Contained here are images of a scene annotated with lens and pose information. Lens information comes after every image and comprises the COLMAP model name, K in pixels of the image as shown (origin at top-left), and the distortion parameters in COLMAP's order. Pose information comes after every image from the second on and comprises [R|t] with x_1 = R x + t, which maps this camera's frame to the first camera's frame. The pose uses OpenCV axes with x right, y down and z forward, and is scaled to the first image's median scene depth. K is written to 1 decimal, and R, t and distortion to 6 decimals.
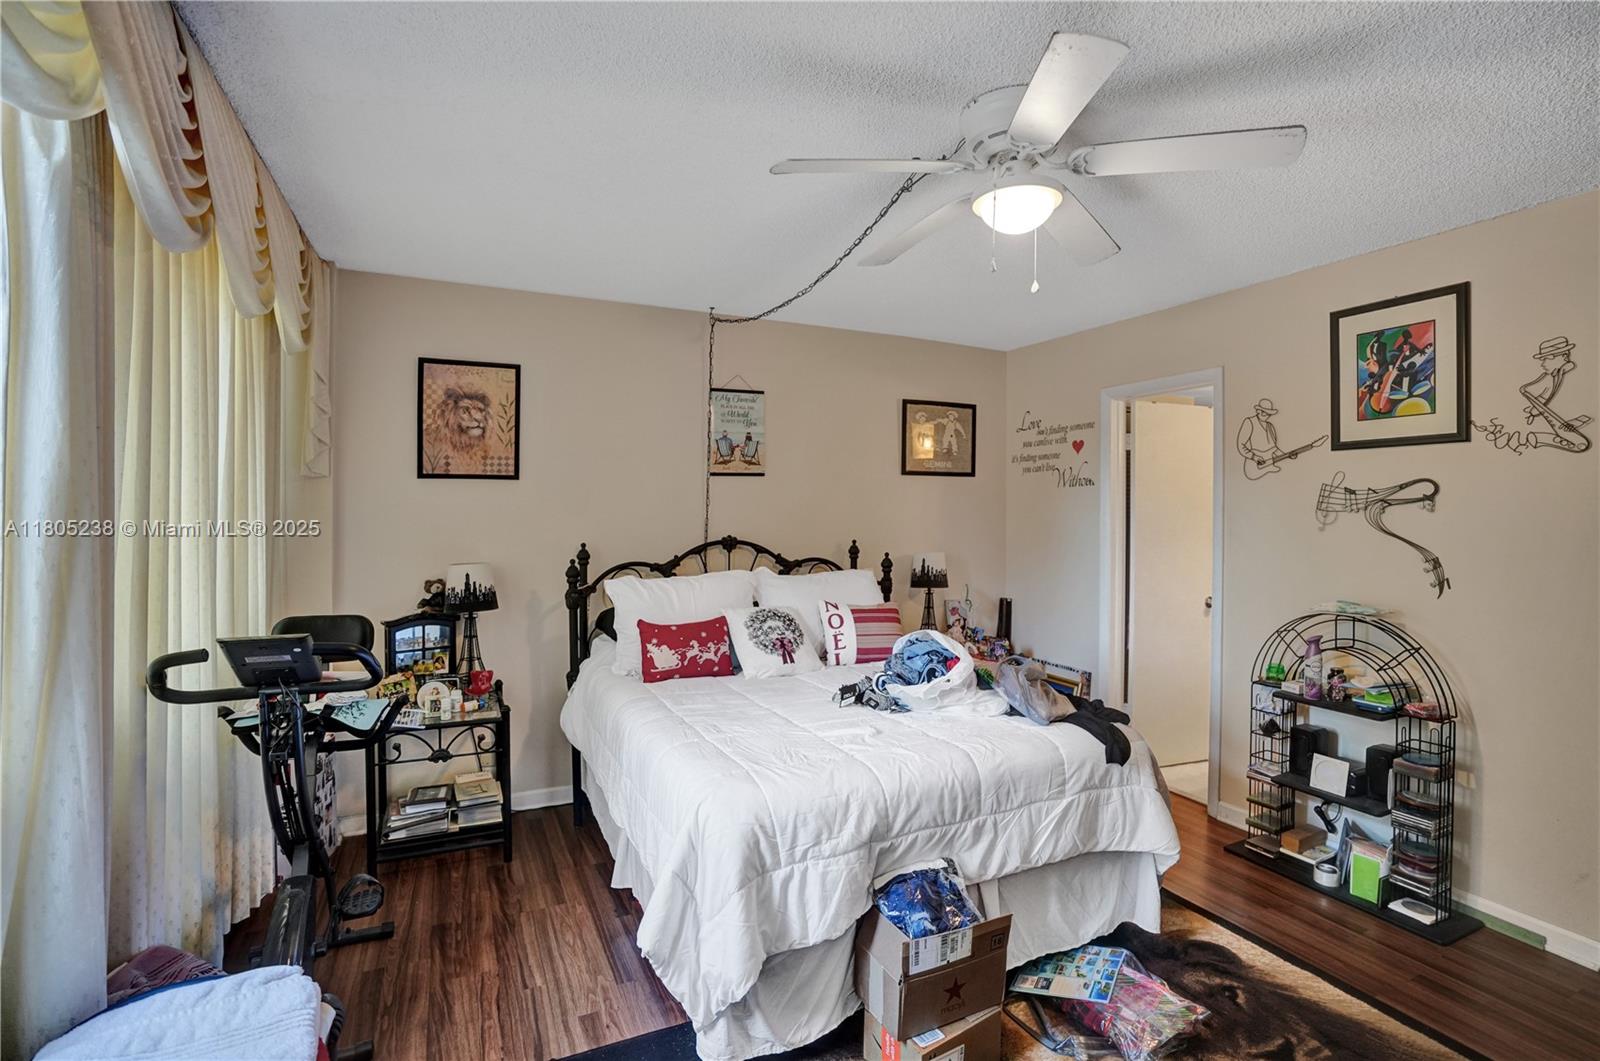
lens RADIAL K [[746.0, 0, 825.2], [0, 746.0, 517.0], [0, 0, 1]] dist [-0.062539, 0.026501]
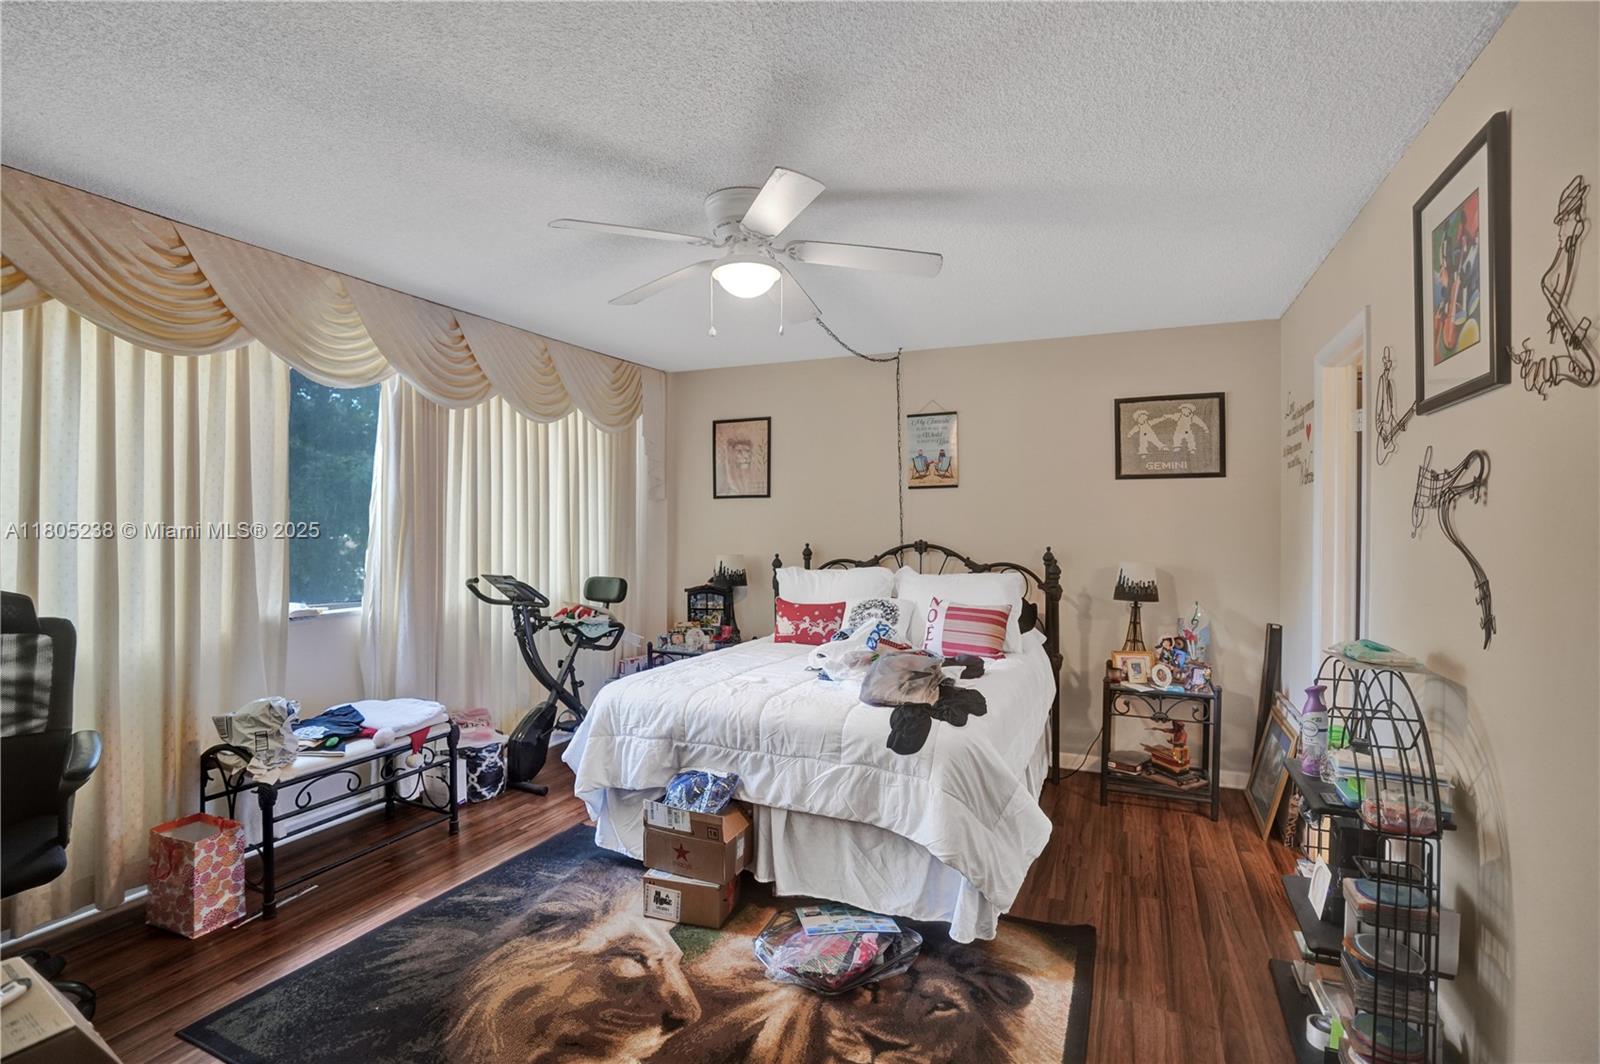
lens RADIAL K [[738.4, 0, 805.8], [0, 738.4, 527.7], [0, 0, 1]] dist [-0.067375, 0.025371]
pose [[0.639931, -0.000324, -0.768432, 0.823980], [-0.005893, 0.999968, -0.005329, 0.016566], [0.768410, 0.007938, 0.639909, 0.164210]]
